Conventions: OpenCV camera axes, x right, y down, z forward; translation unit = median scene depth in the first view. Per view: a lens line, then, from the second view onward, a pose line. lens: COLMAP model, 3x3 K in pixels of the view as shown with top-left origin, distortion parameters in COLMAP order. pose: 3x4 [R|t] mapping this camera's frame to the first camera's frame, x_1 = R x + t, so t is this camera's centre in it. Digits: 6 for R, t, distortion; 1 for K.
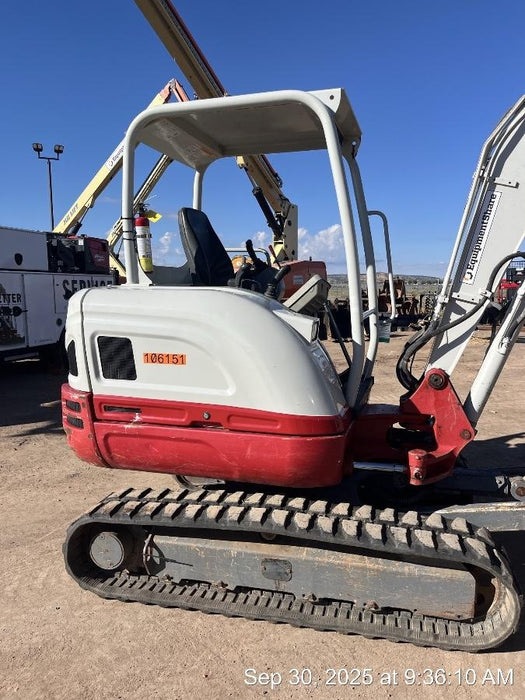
lens RADIAL K [[541.7, 0, 264.9], [0, 541.7, 353.7], [0, 0, 1]] dist [0.035088, 0.001008]
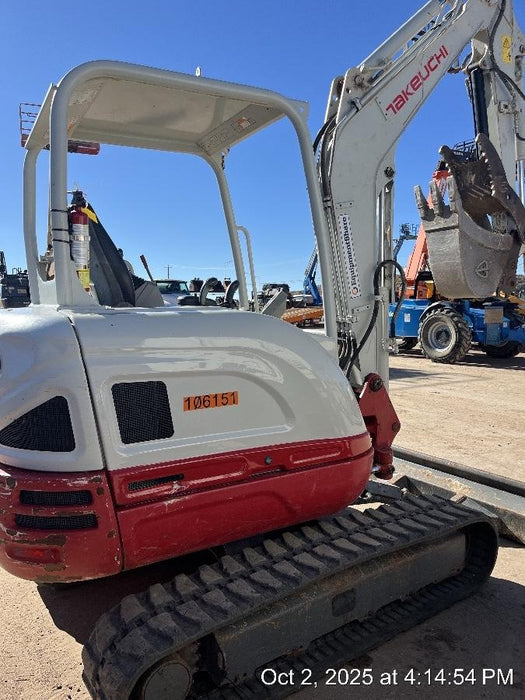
lens RADIAL K [[541.7, 0, 264.9], [0, 541.7, 353.7], [0, 0, 1]] dist [0.035088, 0.001008]
pose [[0.676801, -0.093364, 0.730221, -0.683964], [0.105099, 0.994019, 0.029681, -0.071816], [-0.728625, 0.056658, 0.682565, 0.406165]]
